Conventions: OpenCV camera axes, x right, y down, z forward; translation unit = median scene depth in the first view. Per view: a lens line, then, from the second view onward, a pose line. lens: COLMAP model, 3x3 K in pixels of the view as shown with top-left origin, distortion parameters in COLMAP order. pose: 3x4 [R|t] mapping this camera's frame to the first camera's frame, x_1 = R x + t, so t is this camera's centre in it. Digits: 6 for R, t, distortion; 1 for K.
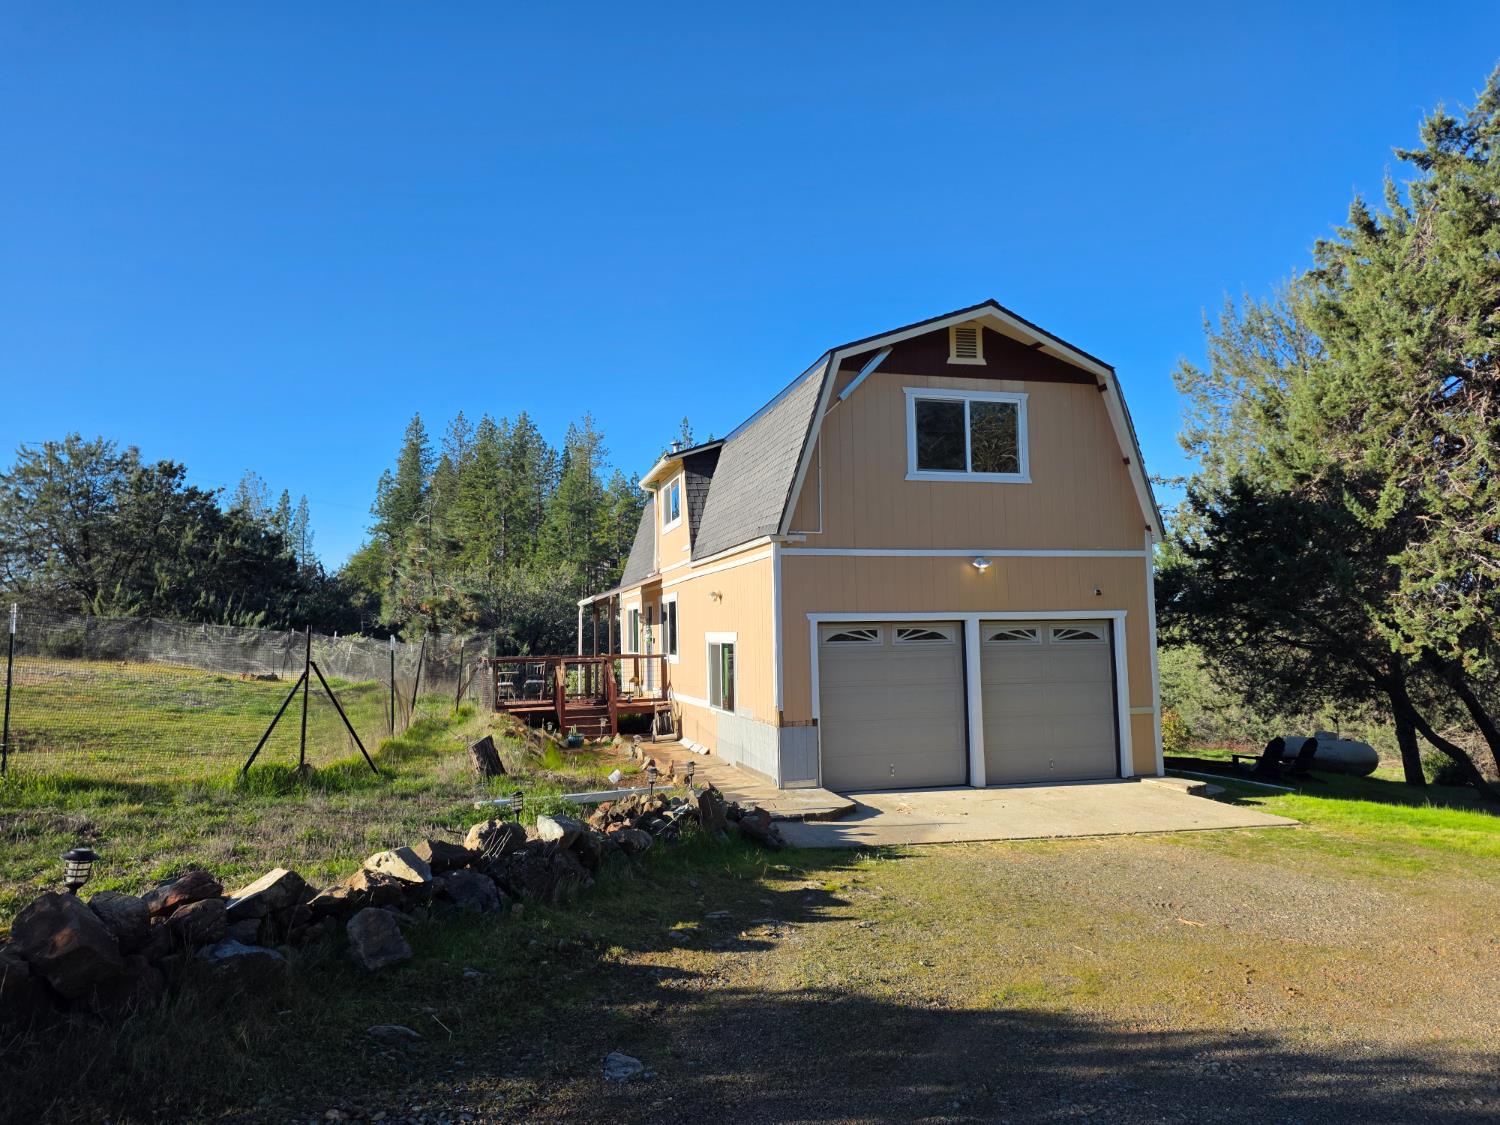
lens RADIAL K [[1015.9, 0, 748.3], [0, 1015.9, 564.5], [0, 0, 1]] dist [0.073567, -0.057082]
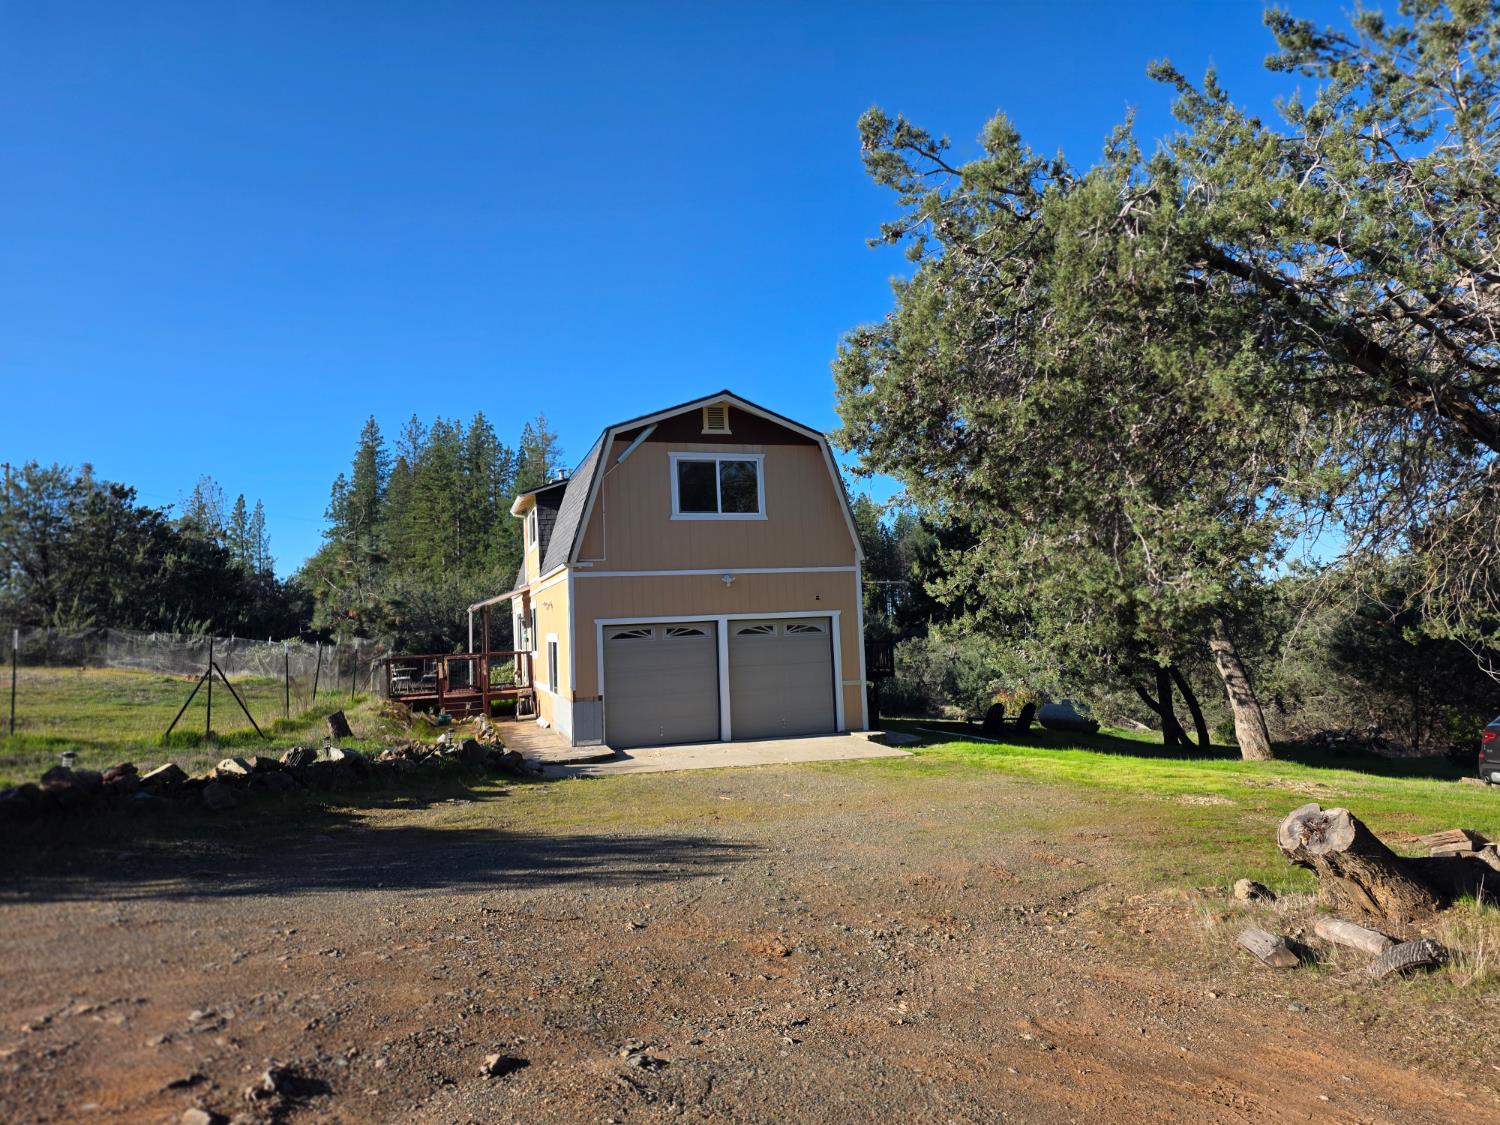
lens RADIAL K [[1015.9, 0, 757.1], [0, 1015.9, 559.8], [0, 0, 1]] dist [0.073567, -0.057082]
pose [[0.999136, -0.019784, 0.036542, 0.210024], [0.019633, 0.999797, 0.004494, -0.031382], [-0.036623, -0.003773, 0.999322, -0.355135]]
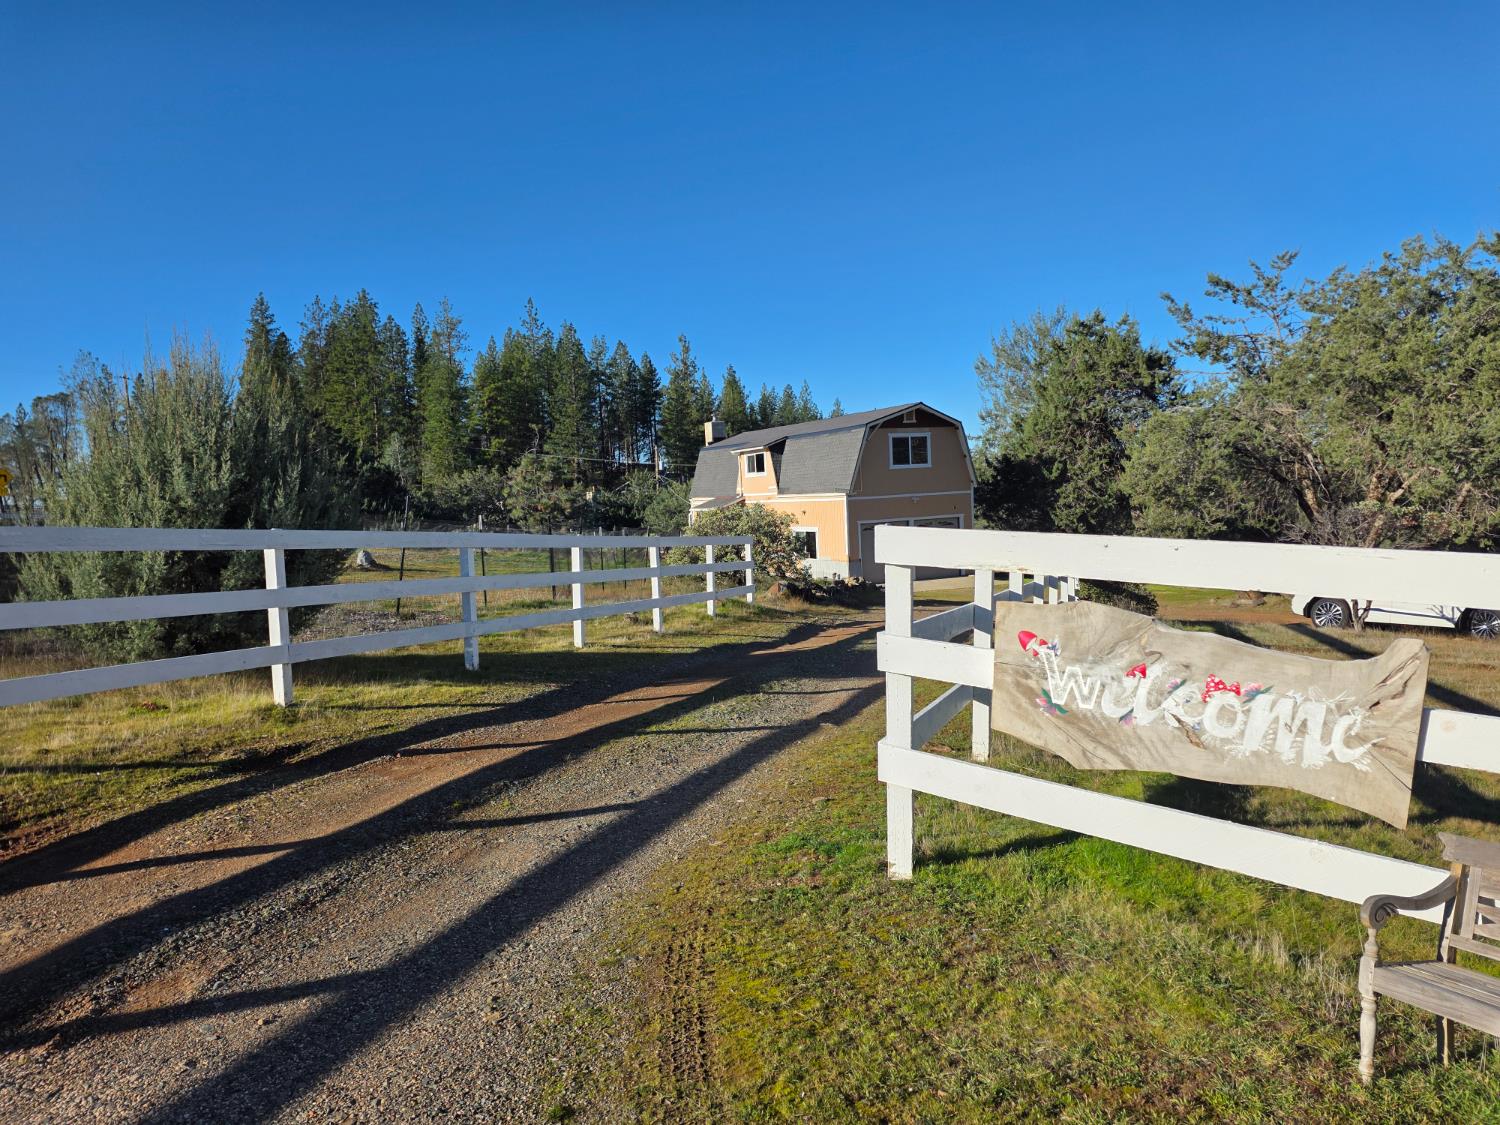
lens RADIAL K [[1015.9, 0, 746.8], [0, 1015.9, 576.1], [0, 0, 1]] dist [0.073567, -0.057082]
pose [[0.980920, -0.044105, 0.189344, -0.688174], [0.015574, 0.988624, 0.149602, -0.198896], [-0.193788, -0.143799, 0.970447, -1.468810]]
